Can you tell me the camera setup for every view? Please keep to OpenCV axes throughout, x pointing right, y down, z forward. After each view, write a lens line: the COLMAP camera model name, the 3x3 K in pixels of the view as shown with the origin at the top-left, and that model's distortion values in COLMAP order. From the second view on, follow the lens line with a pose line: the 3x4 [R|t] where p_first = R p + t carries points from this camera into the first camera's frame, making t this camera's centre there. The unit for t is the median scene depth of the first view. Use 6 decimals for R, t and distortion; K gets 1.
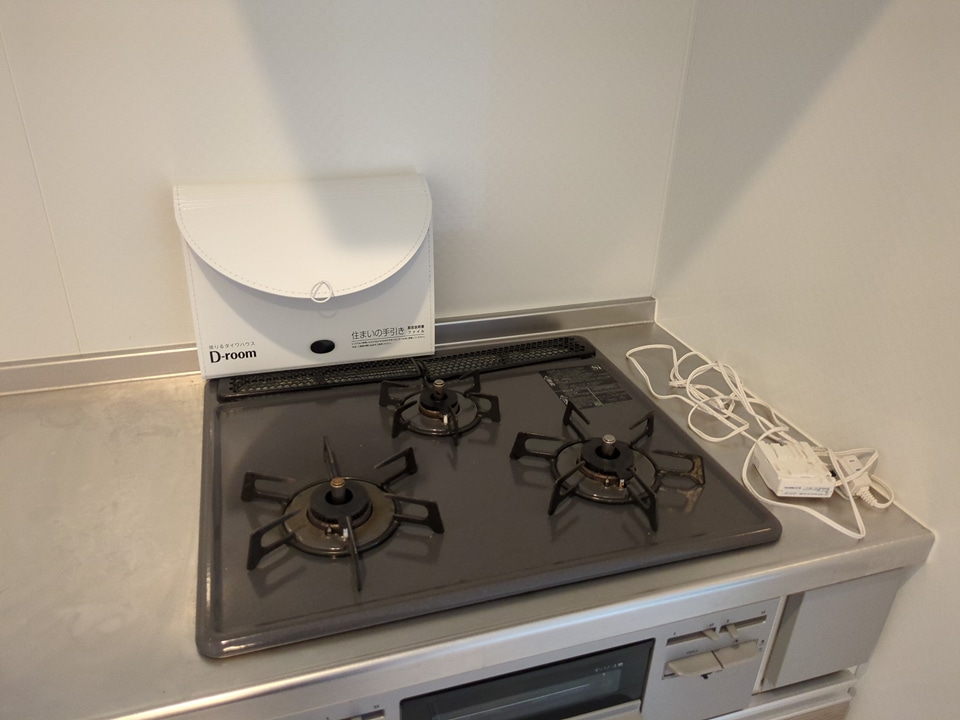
lens RADIAL K [[721.5, 0, 472.9], [0, 721.5, 364.1], [0, 0, 1]] dist [0.029244, -0.024790]
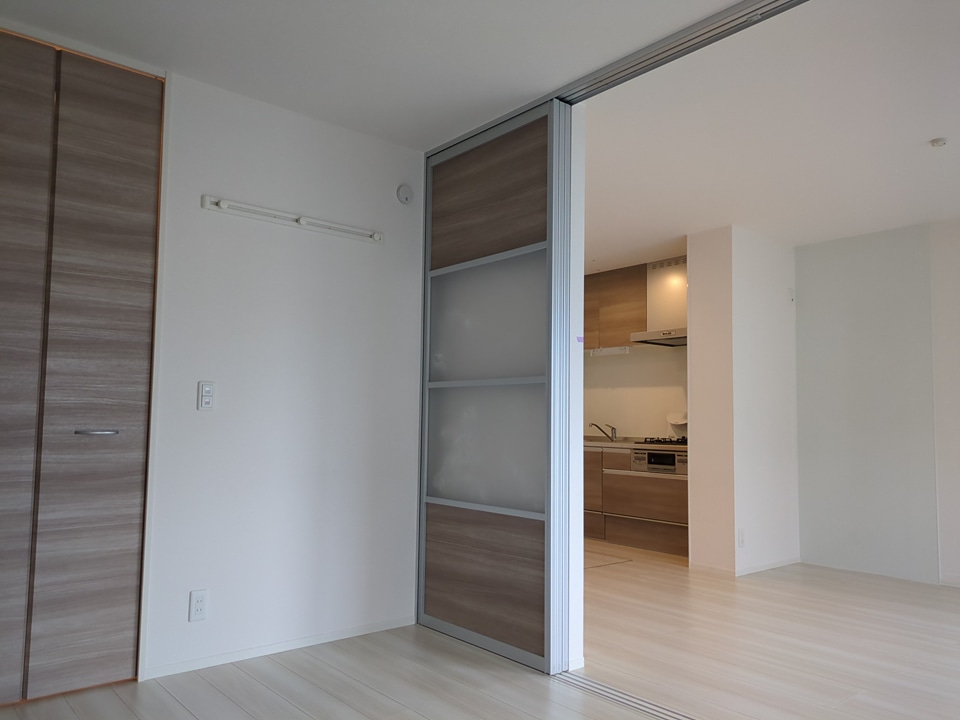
lens RADIAL K [[721.5, 0, 477.2], [0, 721.5, 359.6], [0, 0, 1]] dist [0.029244, -0.024790]
pose [[0.398710, -0.091964, -0.912455, 4.790560], [-0.420711, 0.865744, -0.271091, 1.818786], [0.814882, 0.491966, 0.306490, -2.628733]]
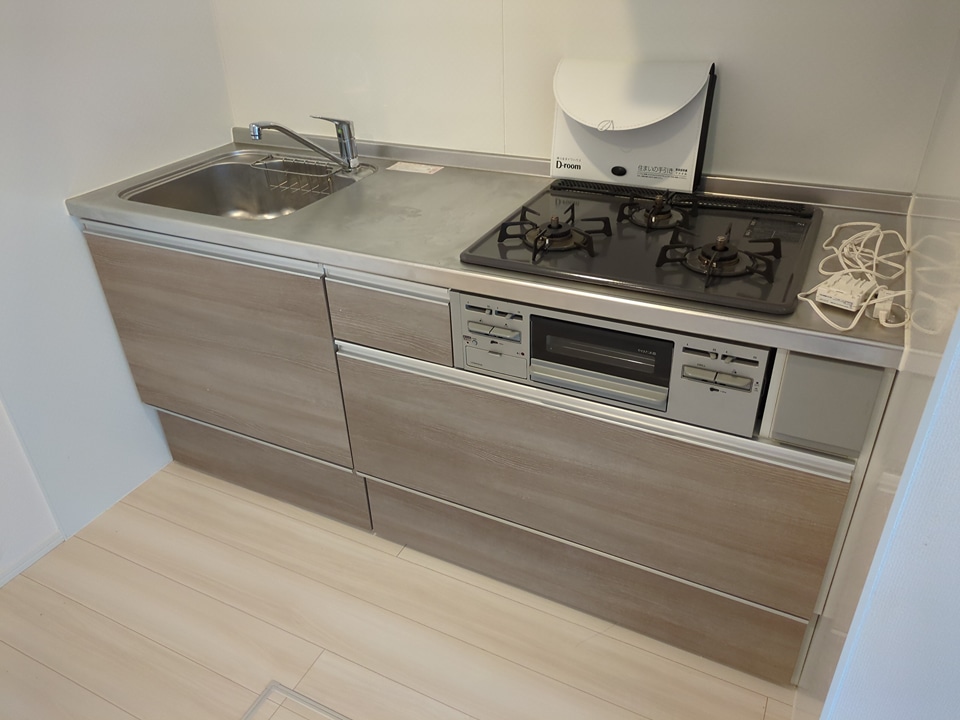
lens RADIAL K [[721.5, 0, 474.6], [0, 721.5, 360.8], [0, 0, 1]] dist [0.029244, -0.024790]
pose [[0.714899, 0.316406, -0.623543, 0.704406], [-0.268584, 0.947609, 0.172913, 0.185423], [0.645586, 0.043858, 0.762427, -0.403472]]
